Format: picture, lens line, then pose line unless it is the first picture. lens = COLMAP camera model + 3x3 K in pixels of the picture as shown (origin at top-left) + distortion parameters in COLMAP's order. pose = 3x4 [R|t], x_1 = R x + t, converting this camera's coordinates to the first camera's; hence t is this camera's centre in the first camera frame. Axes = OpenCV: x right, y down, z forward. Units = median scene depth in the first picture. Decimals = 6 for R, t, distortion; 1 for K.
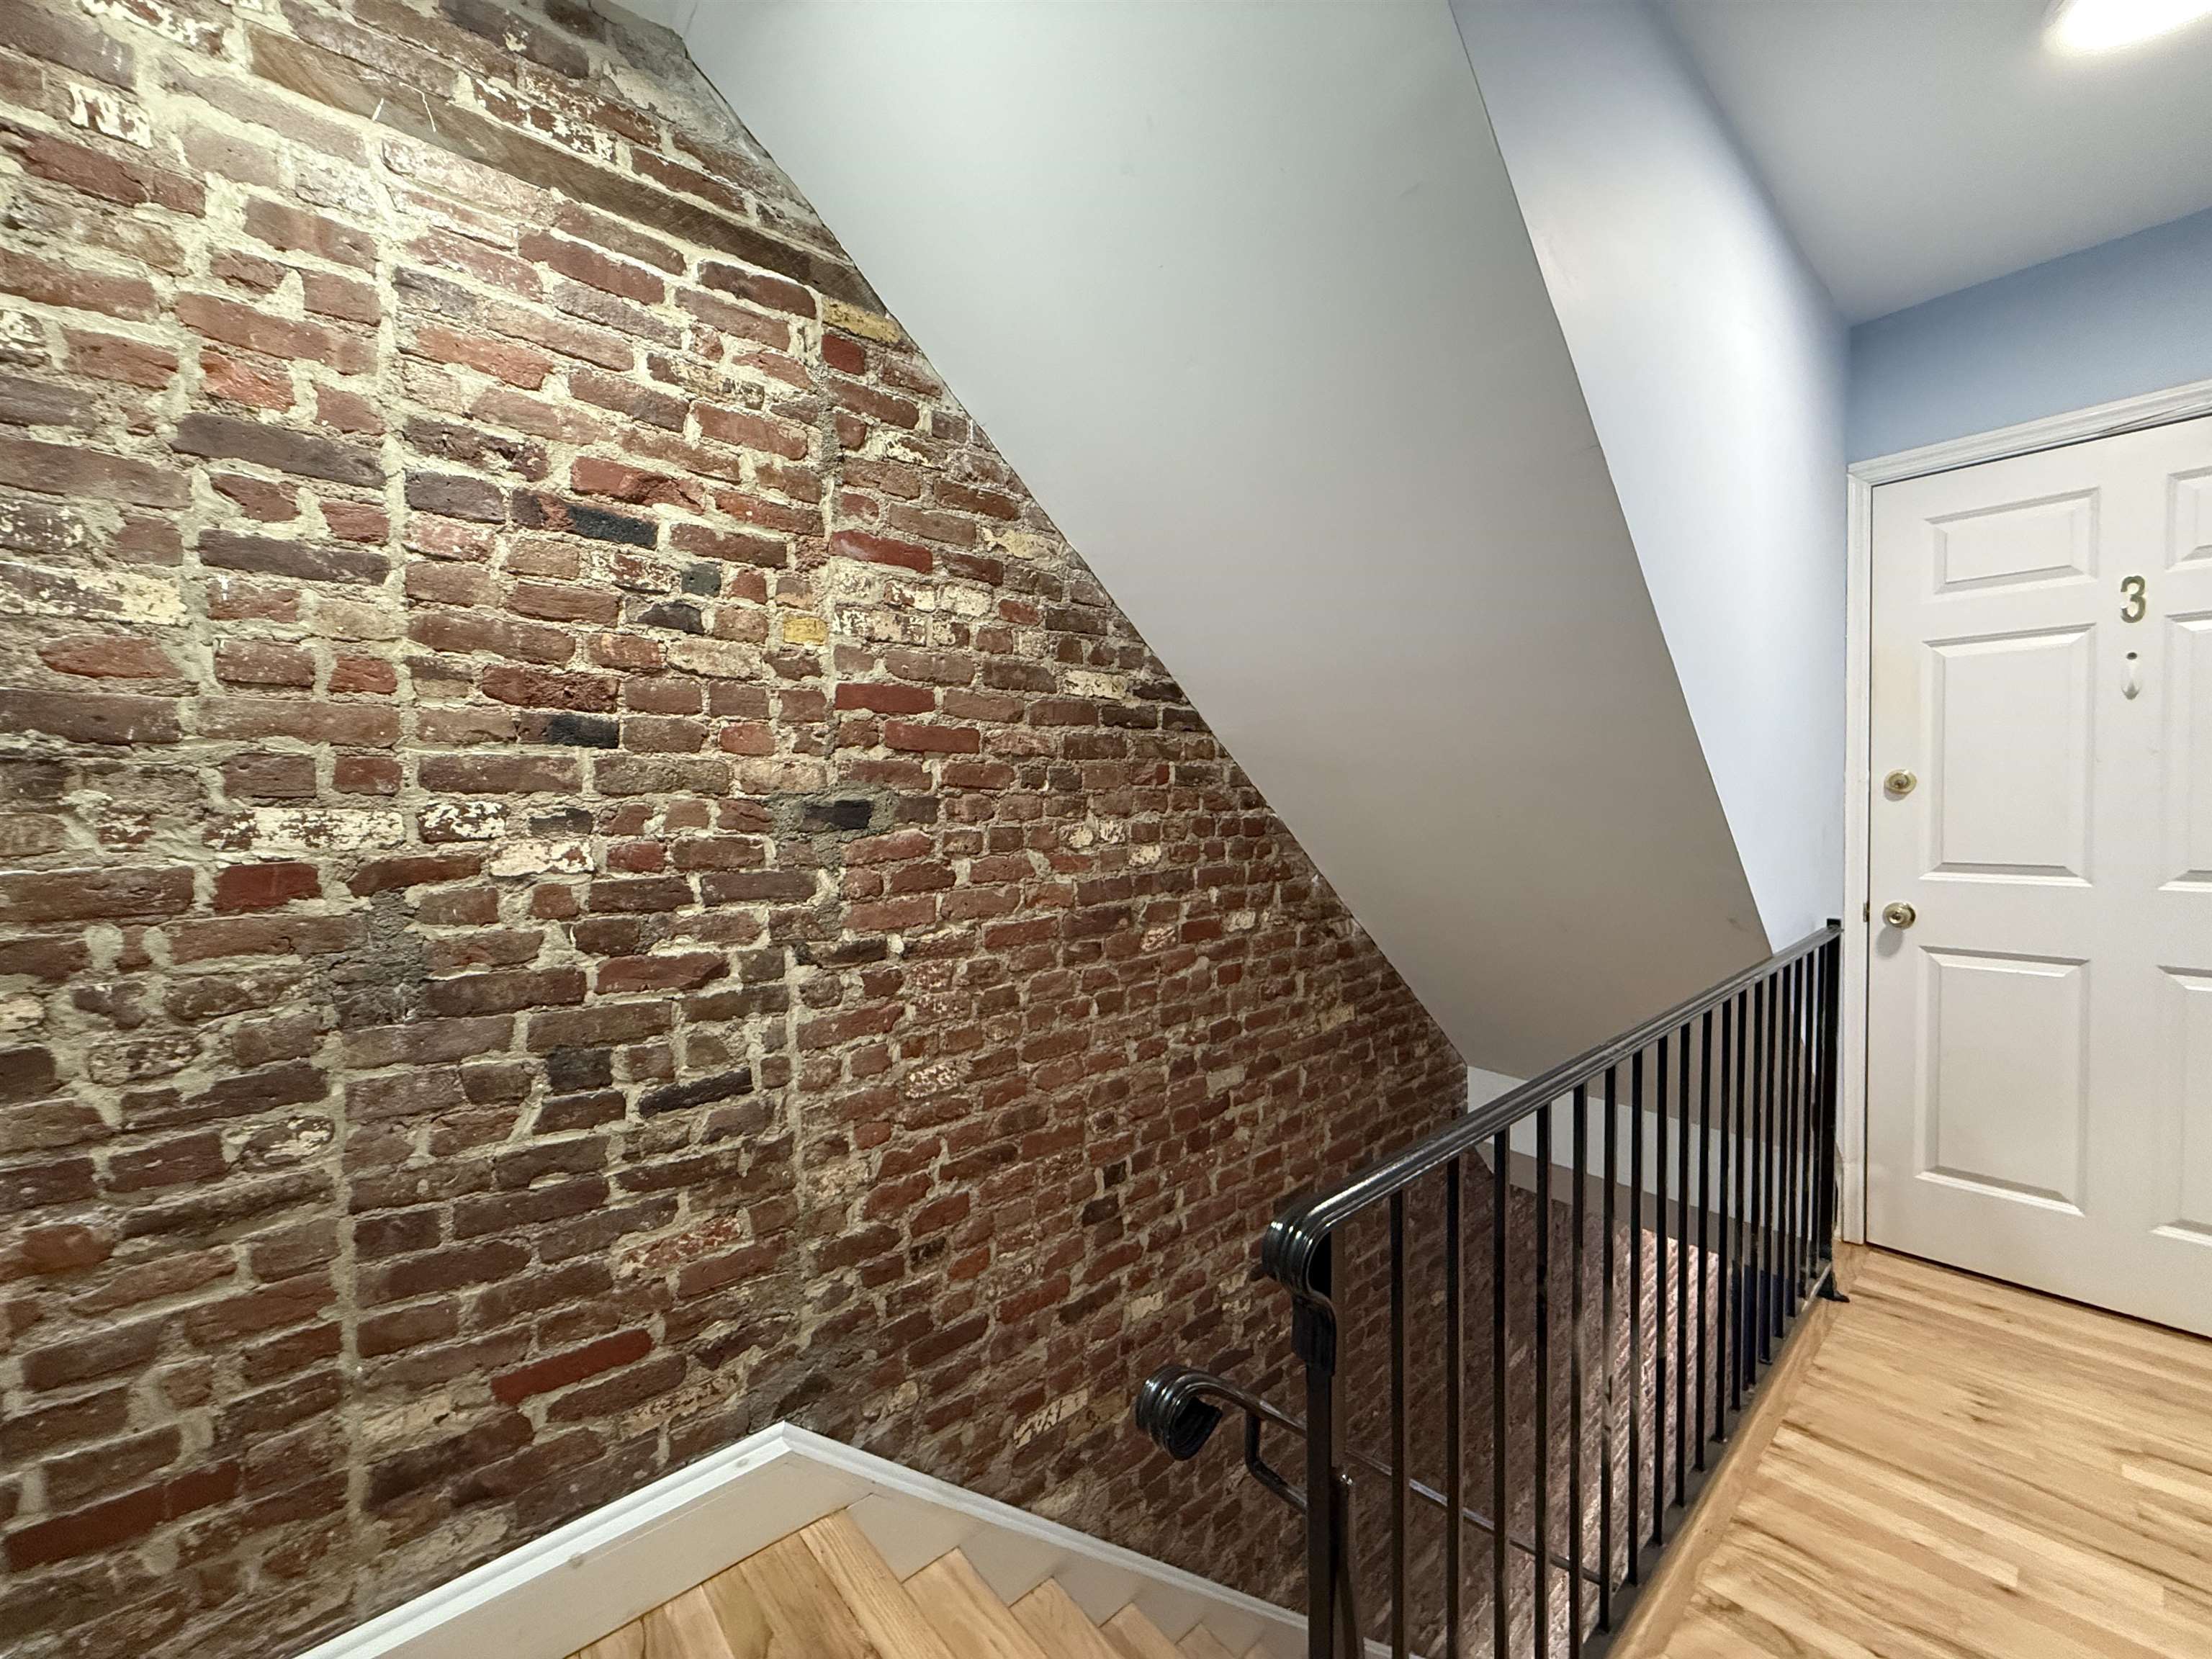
lens RADIAL K [[882.9, 0, 1105.1], [0, 882.9, 827.2], [0, 0, 1]] dist [0.000140, 0.000205]
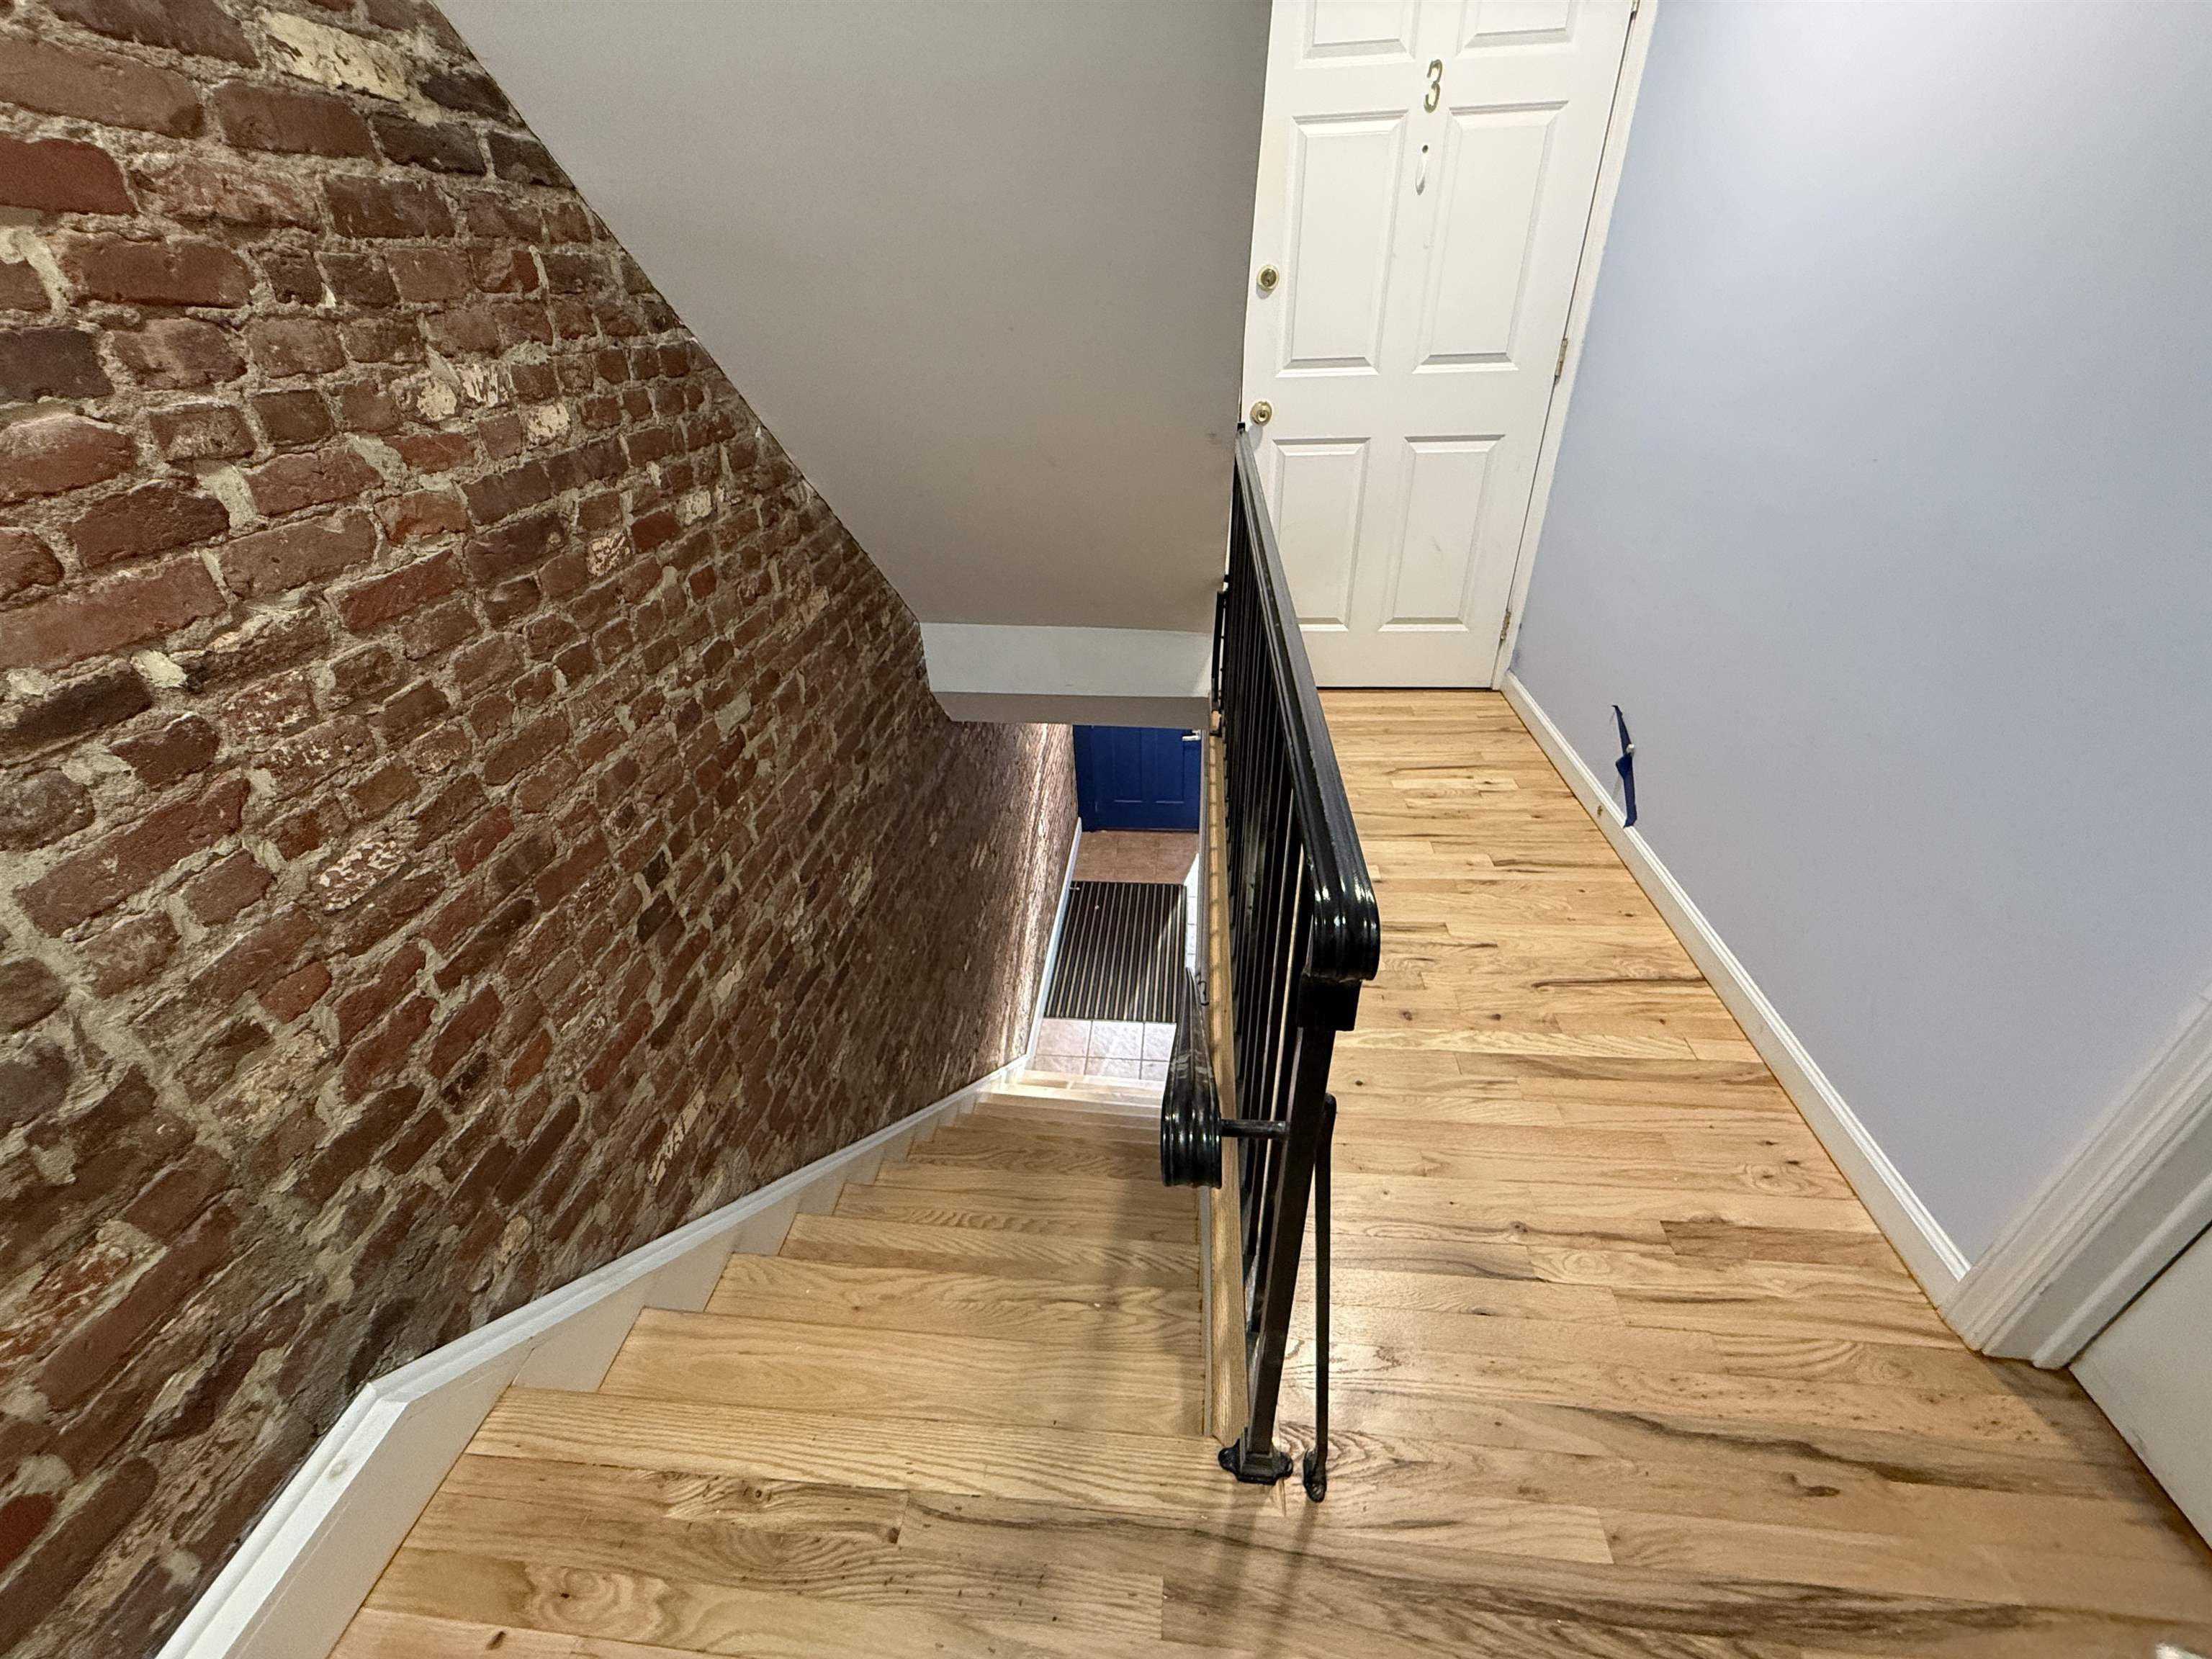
lens RADIAL K [[882.9, 0, 1104.0], [0, 882.9, 827.0], [0, 0, 1]] dist [0.000140, 0.000205]
pose [[0.730223, -0.365370, 0.577304, -0.148151], [0.044775, 0.868764, 0.493197, -0.011562], [-0.681740, -0.334295, 0.650751, 0.249001]]
